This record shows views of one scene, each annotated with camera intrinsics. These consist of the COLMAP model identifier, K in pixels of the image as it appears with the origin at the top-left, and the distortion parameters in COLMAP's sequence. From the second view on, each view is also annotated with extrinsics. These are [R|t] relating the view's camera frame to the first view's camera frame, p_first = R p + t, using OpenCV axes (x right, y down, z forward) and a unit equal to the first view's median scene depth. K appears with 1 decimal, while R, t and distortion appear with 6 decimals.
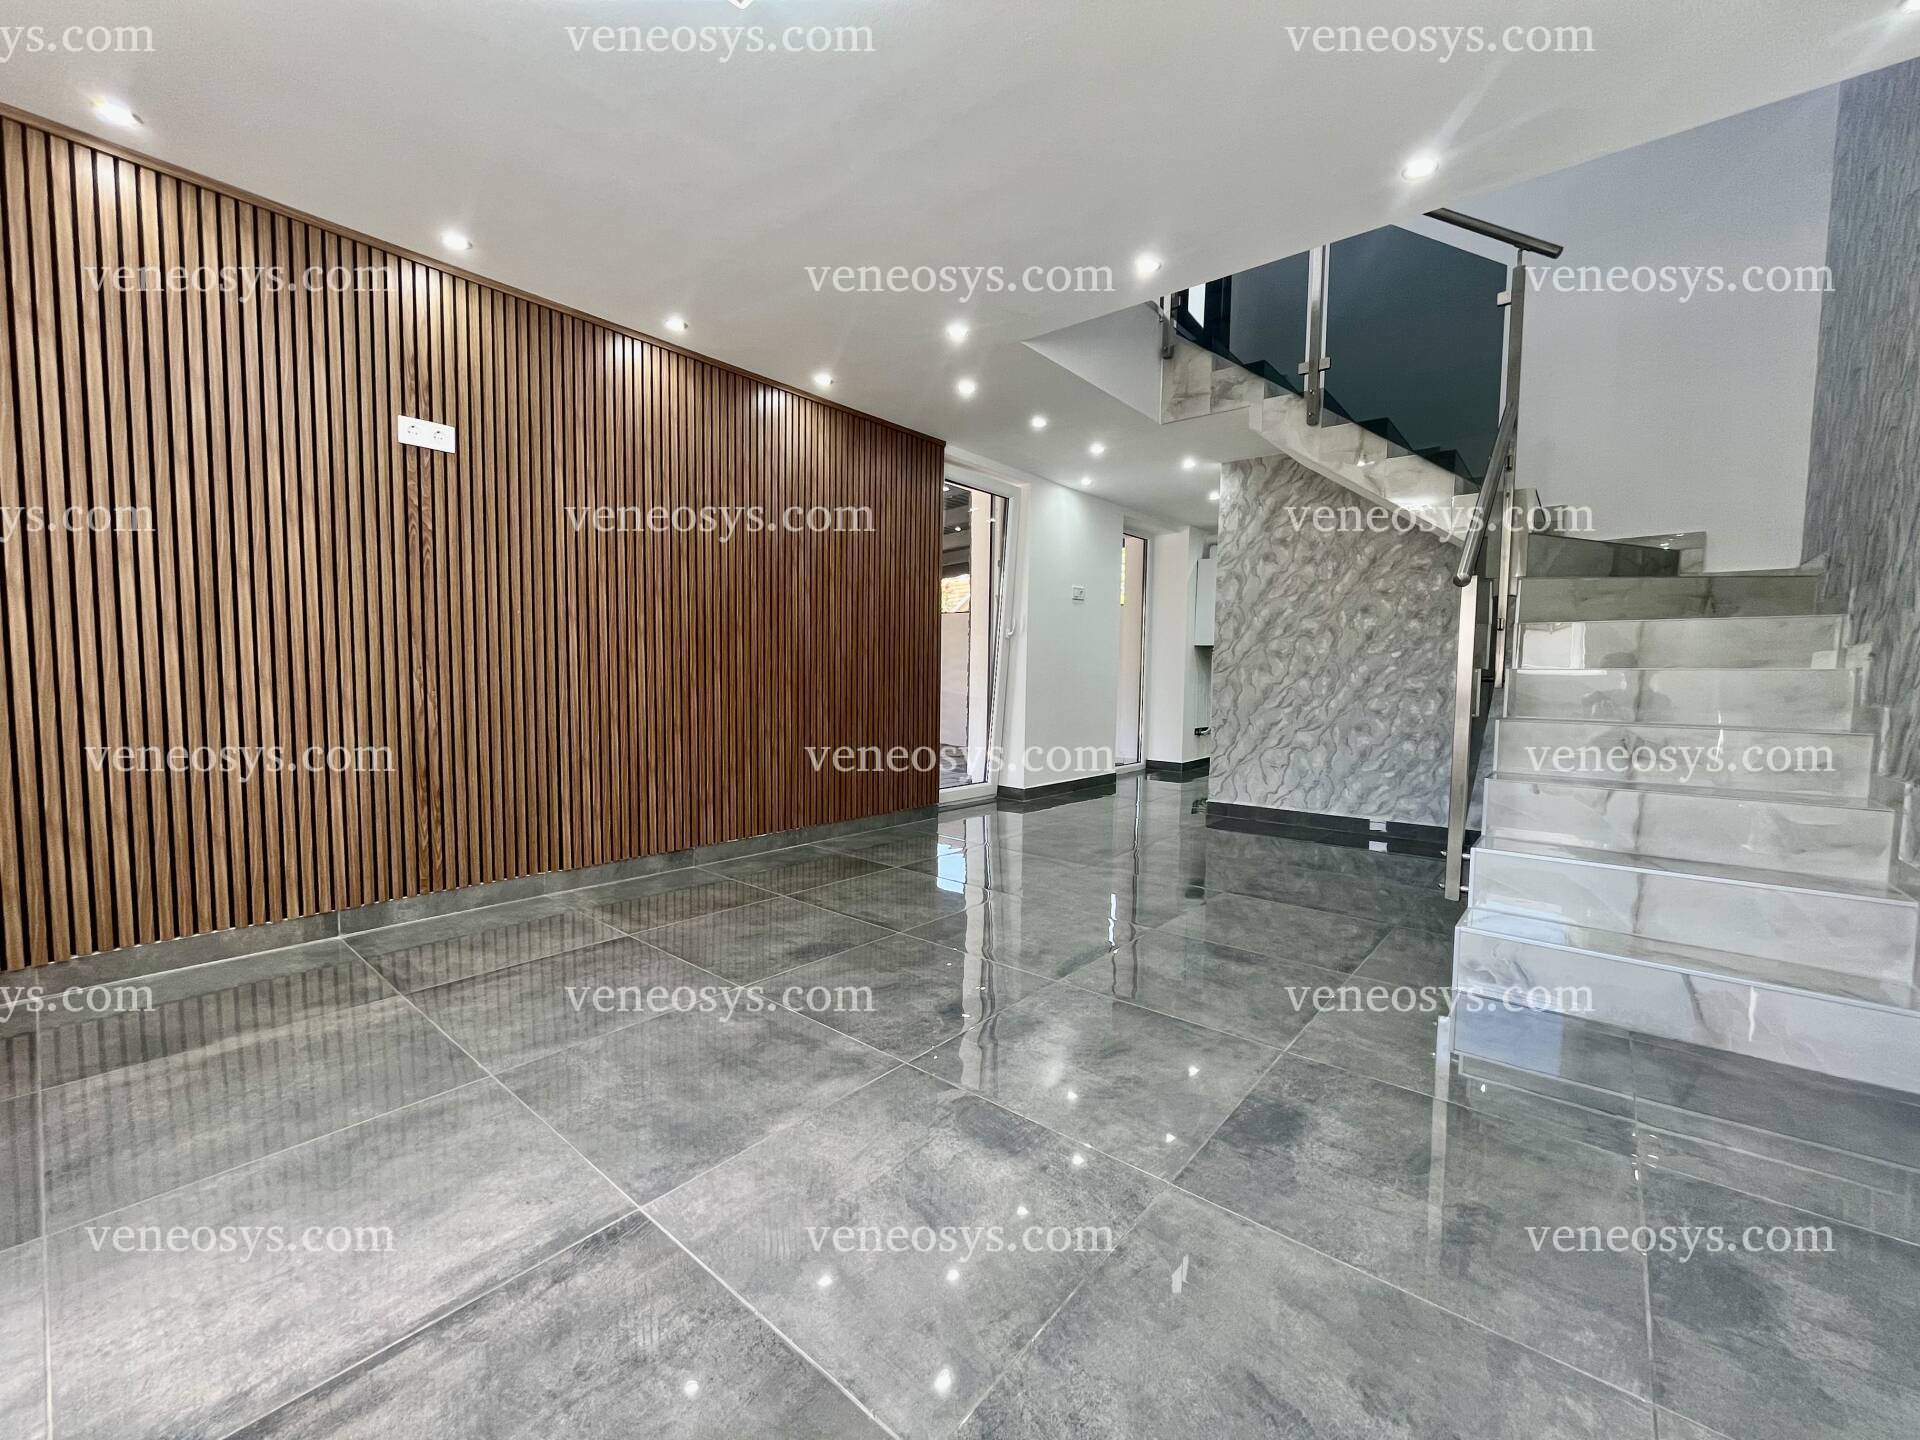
lens RADIAL K [[780.8, 0, 954.3], [0, 780.8, 720.7], [0, 0, 1]] dist [-0.004217, 0.000115]
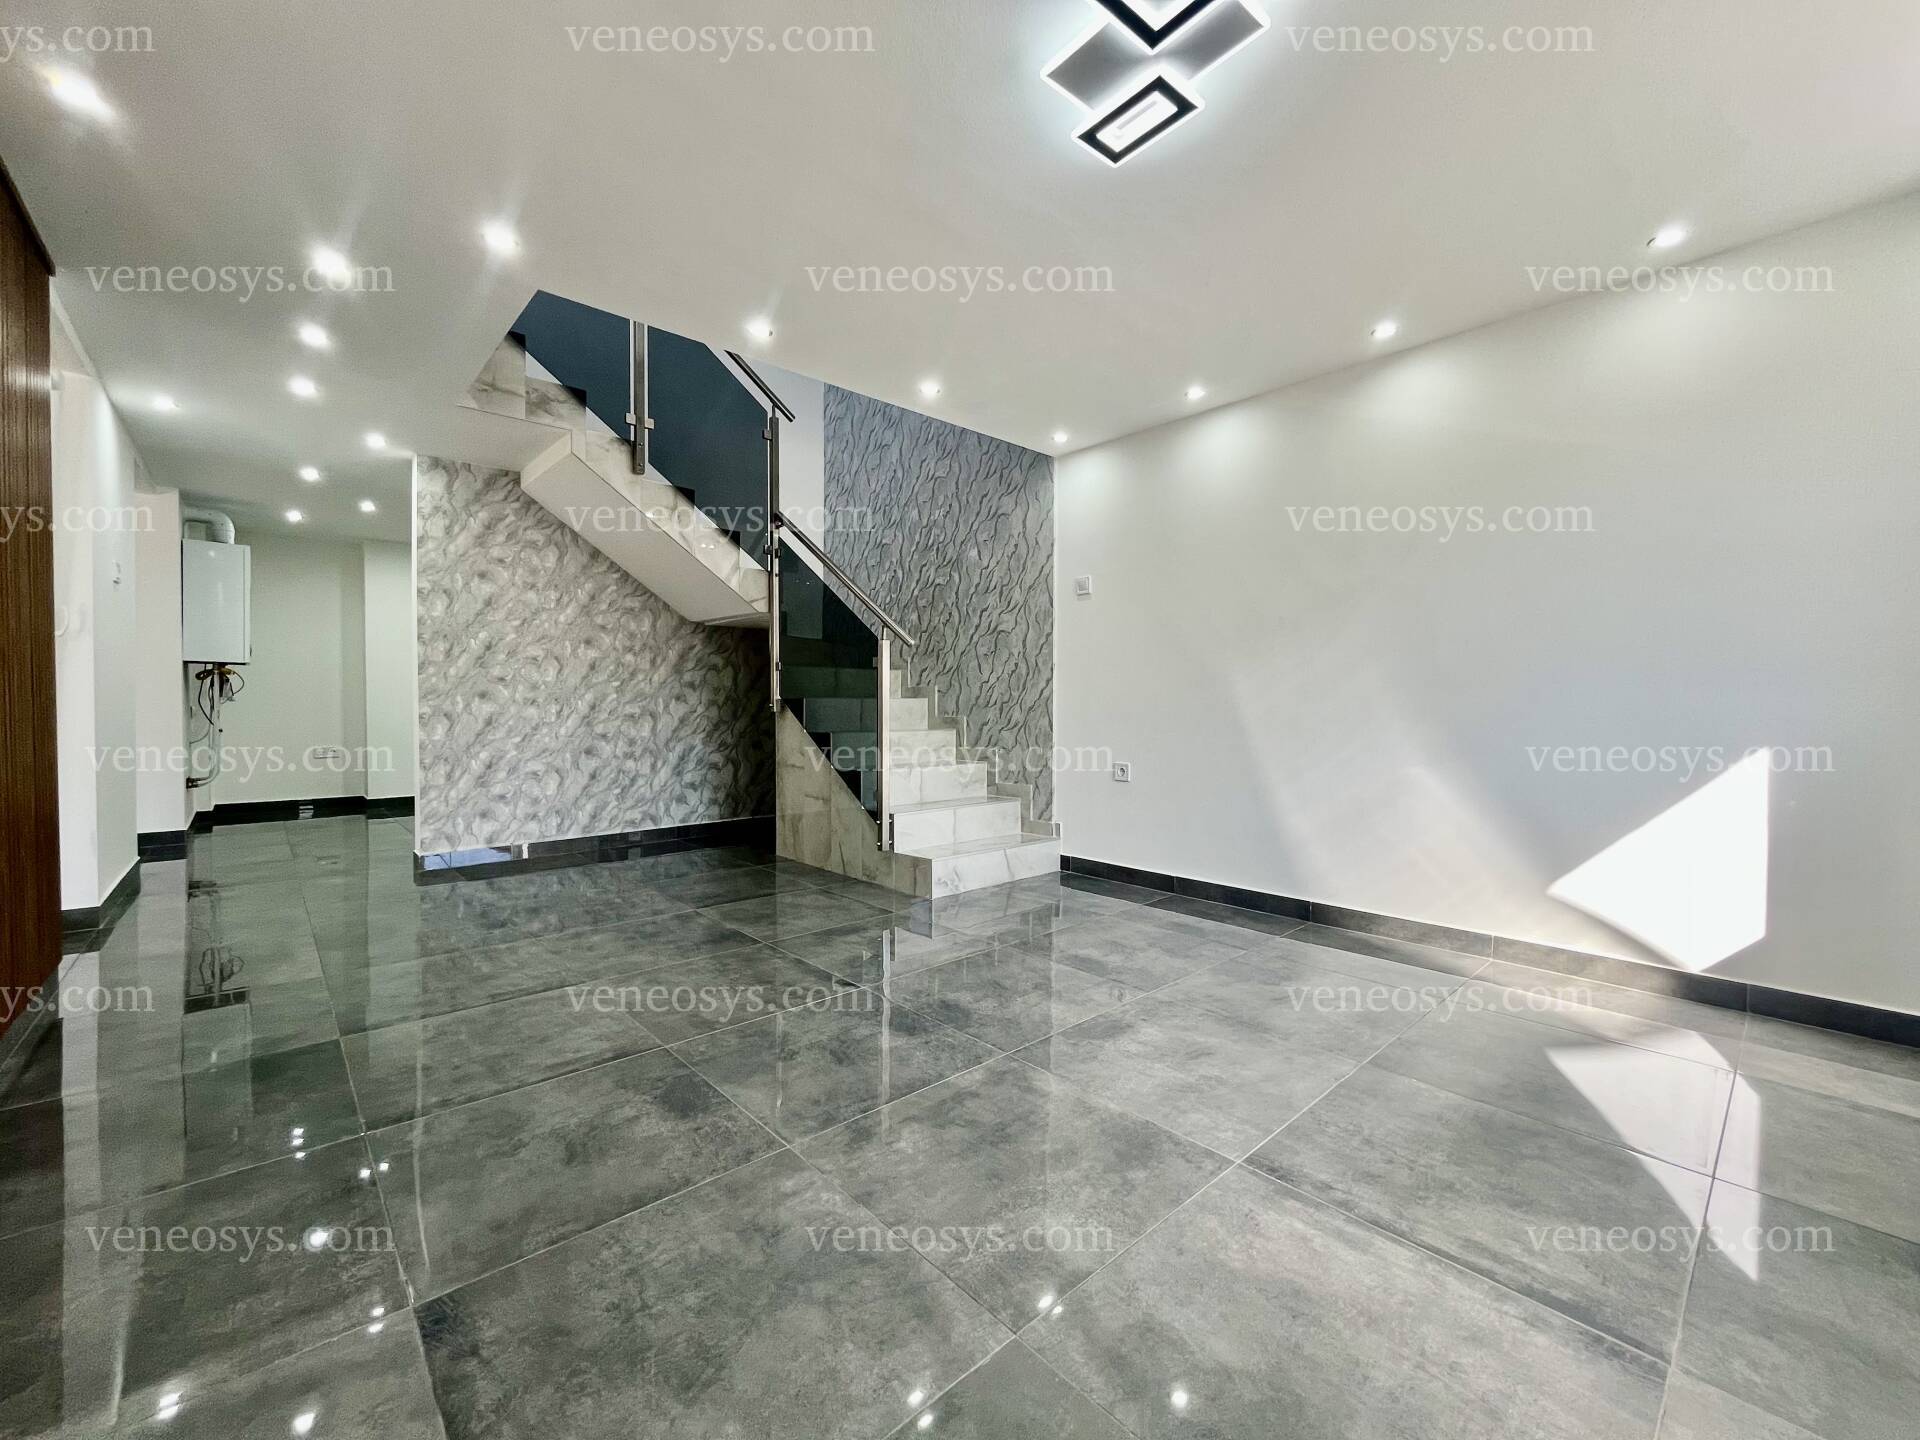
lens RADIAL K [[780.8, 0, 957.3], [0, 780.8, 718.9], [0, 0, 1]] dist [-0.004217, 0.000115]
pose [[0.133404, -0.033534, 0.990494, -0.846057], [0.059939, 0.997871, 0.025711, -0.058667], [-0.989247, 0.055939, 0.135130, 0.637736]]
